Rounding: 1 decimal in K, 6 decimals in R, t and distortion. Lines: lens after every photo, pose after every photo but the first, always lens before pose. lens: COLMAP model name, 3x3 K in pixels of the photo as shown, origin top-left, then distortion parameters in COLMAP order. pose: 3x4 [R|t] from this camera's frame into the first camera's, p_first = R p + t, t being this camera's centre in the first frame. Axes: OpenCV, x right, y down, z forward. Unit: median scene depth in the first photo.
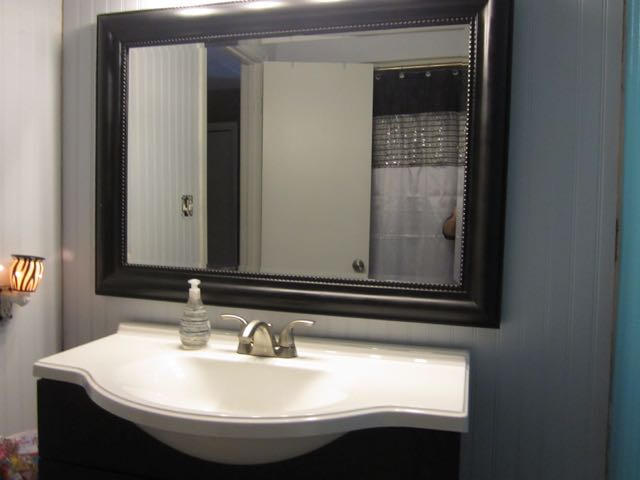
lens RADIAL K [[529.6, 0, 318.6], [0, 529.6, 241.8], [0, 0, 1]] dist [-0.043715, 0.010730]
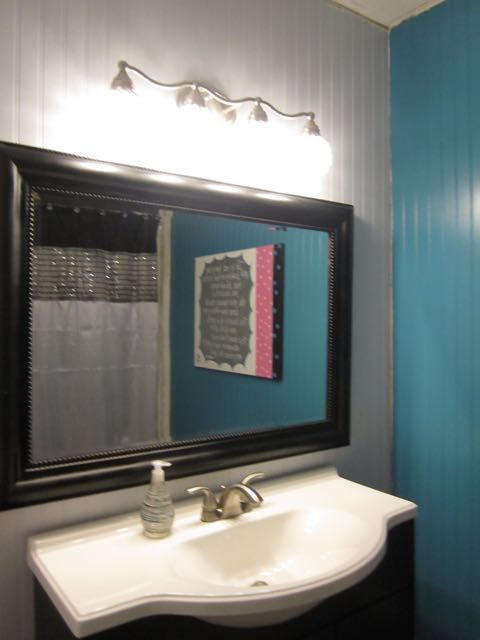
lens RADIAL K [[529.6, 0, 238.4], [0, 529.6, 318.6], [0, 0, 1]] dist [-0.043715, 0.010730]
pose [[0.635203, -0.010423, 0.772275, -0.380836], [0.053070, 0.998135, -0.030179, -0.061883], [-0.770520, 0.060155, 0.634571, 0.125675]]
